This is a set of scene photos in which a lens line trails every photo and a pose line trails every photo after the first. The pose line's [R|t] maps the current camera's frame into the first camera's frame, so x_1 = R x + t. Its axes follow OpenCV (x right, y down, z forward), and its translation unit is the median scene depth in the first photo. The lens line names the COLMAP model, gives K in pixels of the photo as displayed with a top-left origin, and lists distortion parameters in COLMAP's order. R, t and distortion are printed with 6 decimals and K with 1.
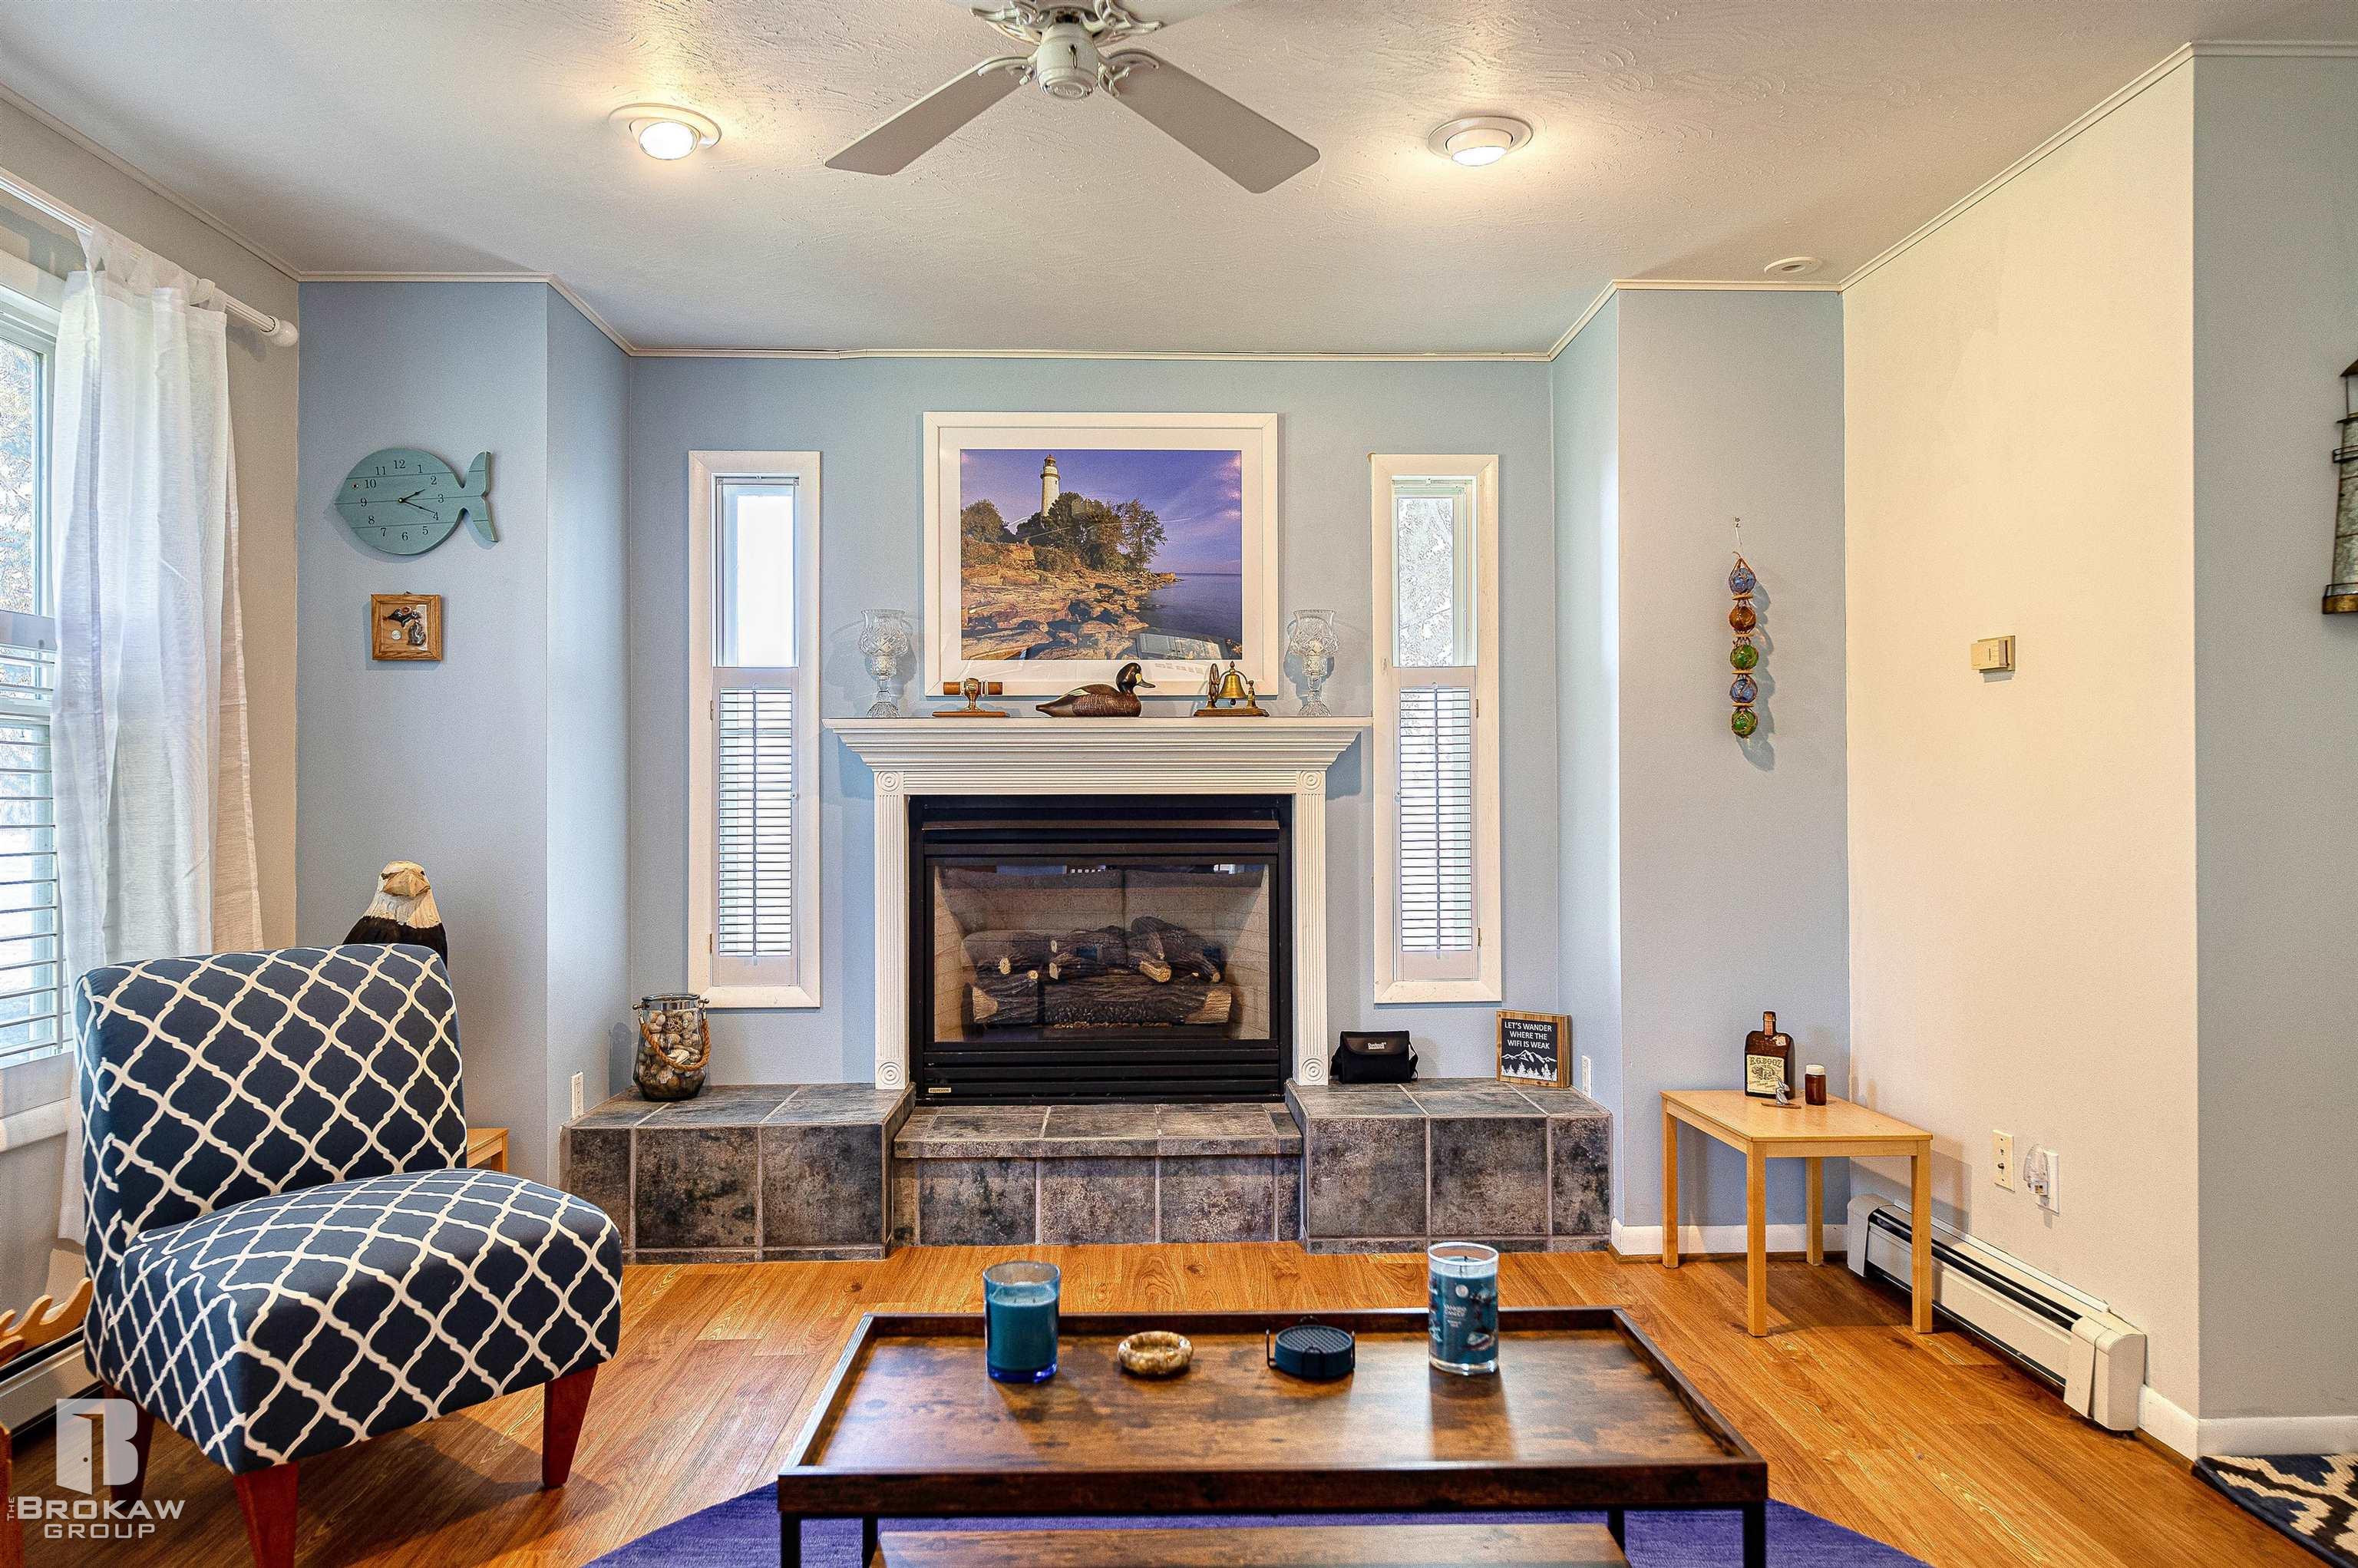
lens RADIAL K [[1562.6, 0, 1171.8], [0, 1562.6, 795.7], [0, 0, 1]] dist [0.005723, -0.001768]
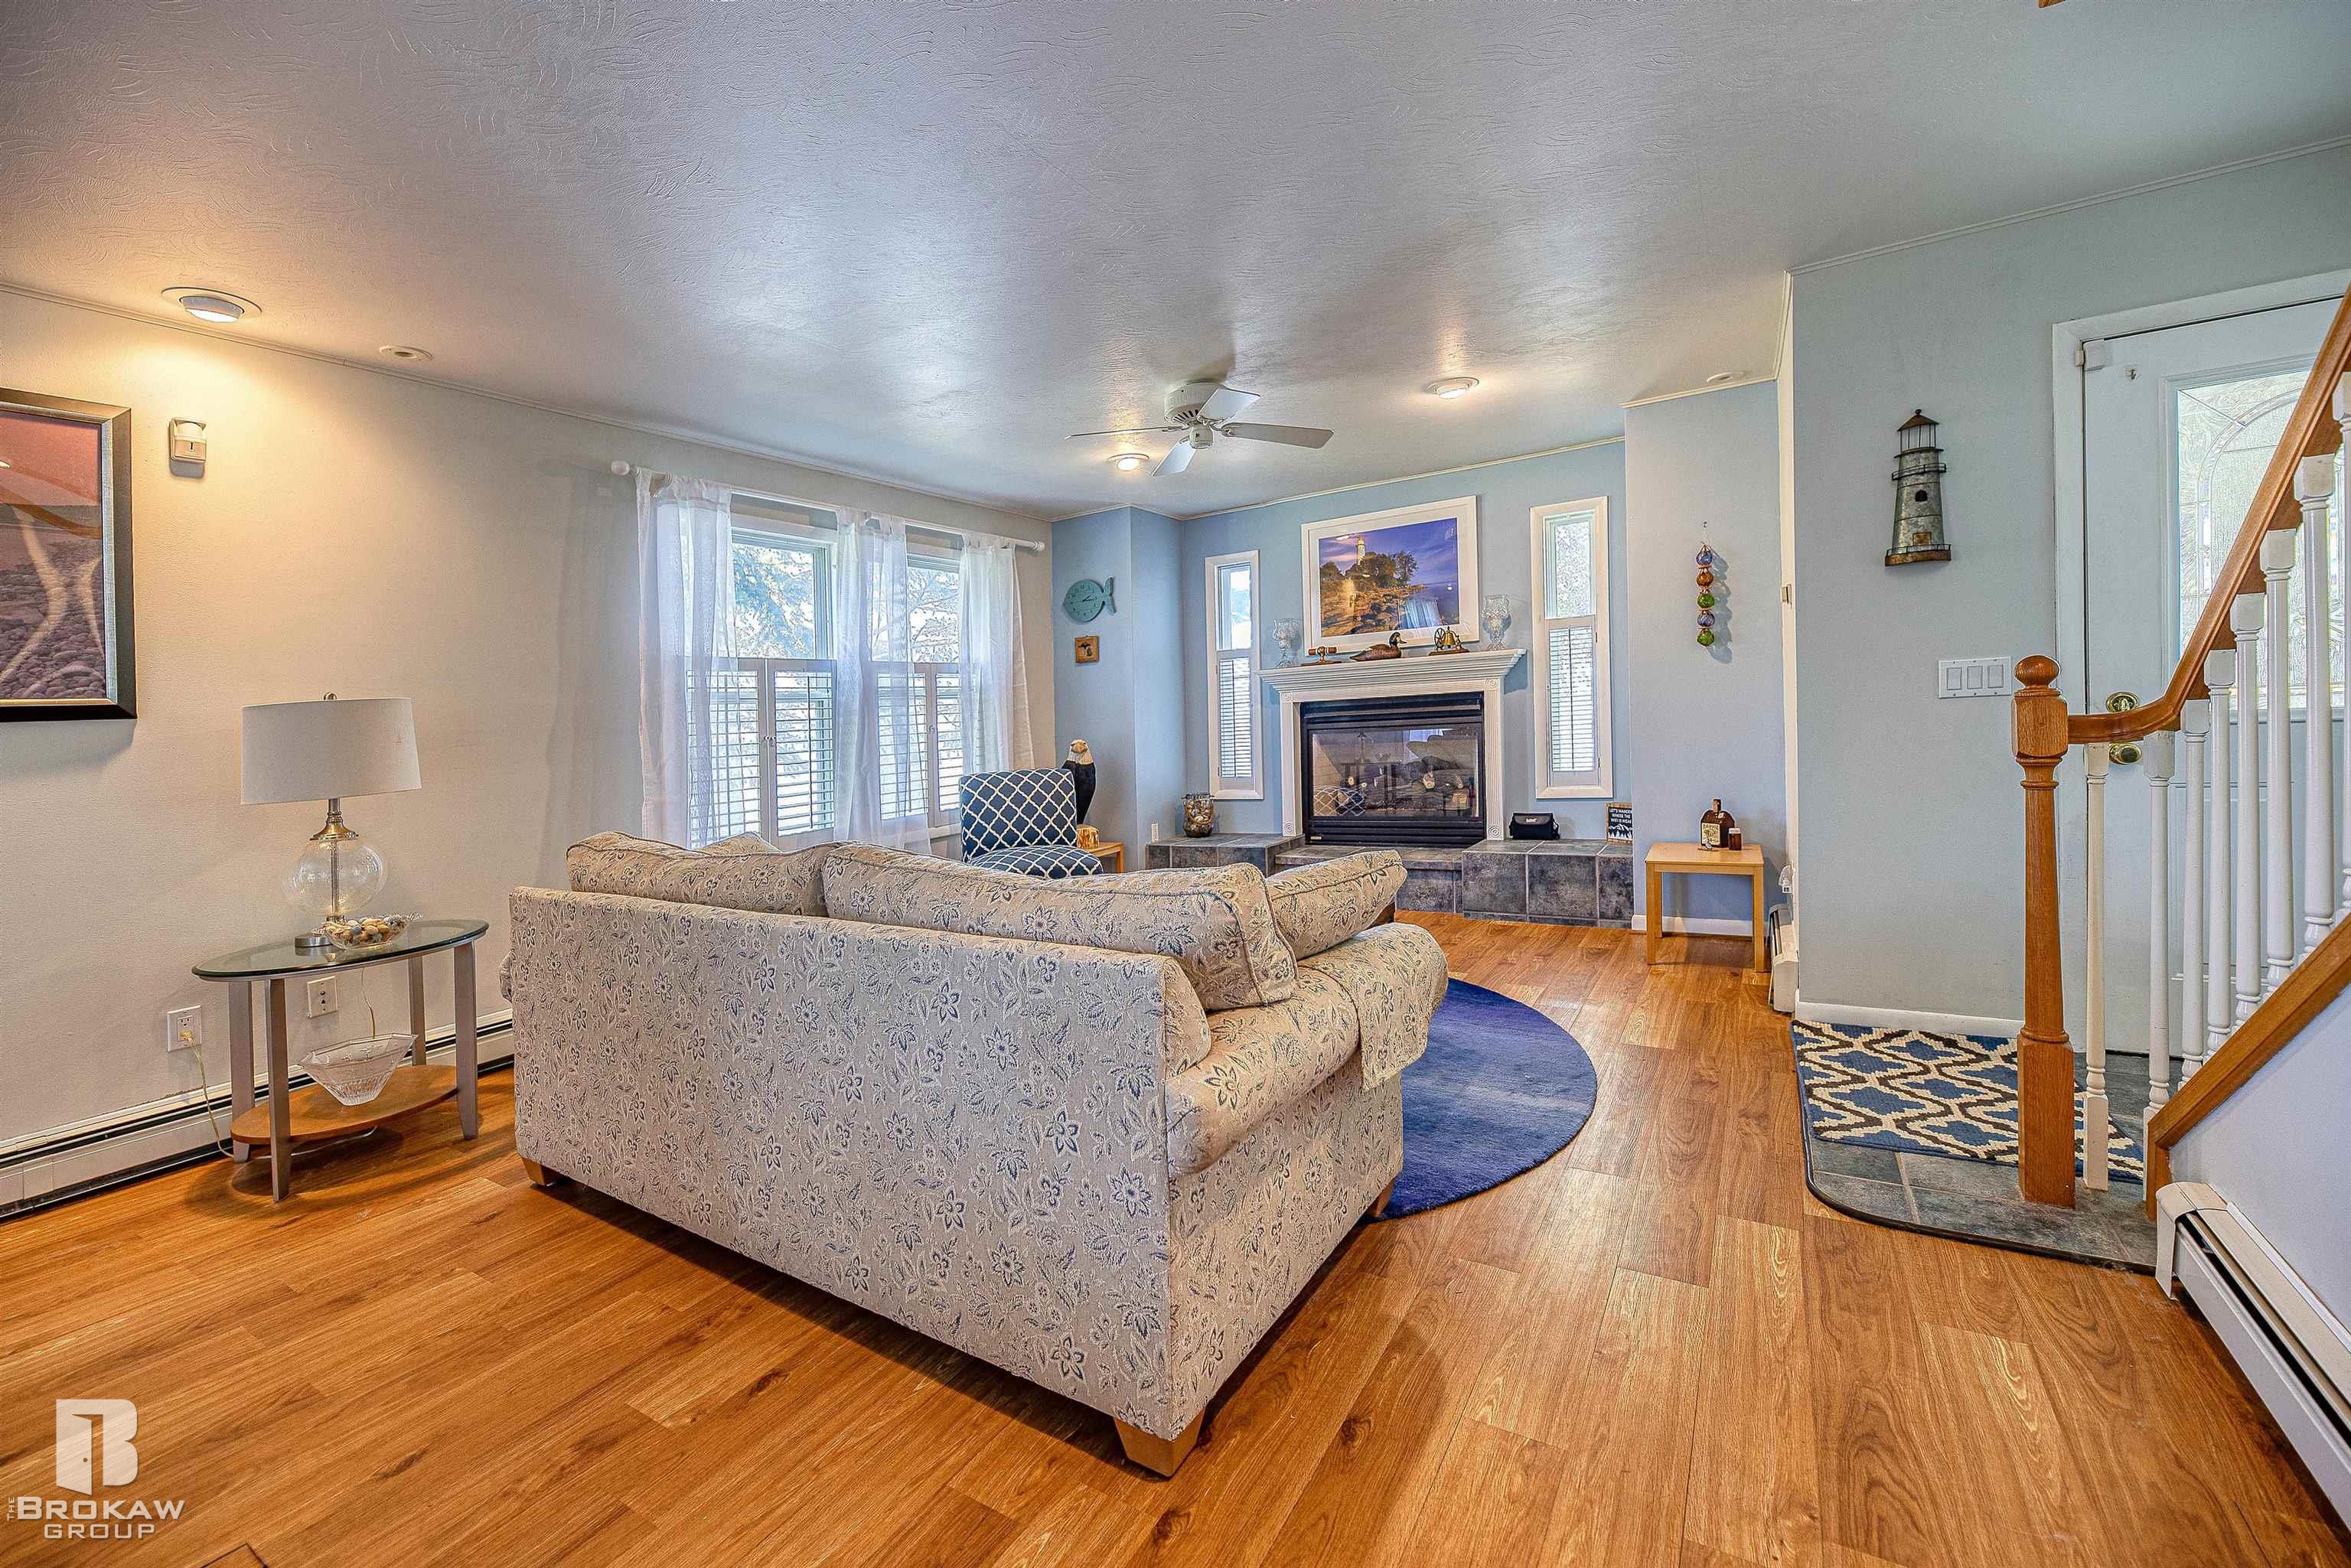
lens RADIAL K [[959.3, 0, 1156.1], [0, 959.3, 668.6], [0, 0, 1]] dist [0.001842, -0.001682]
pose [[0.841472, -0.071857, -0.535501, 0.387261], [0.056735, 0.997389, -0.044684, 0.001508], [0.537314, 0.007219, 0.843351, -0.237293]]
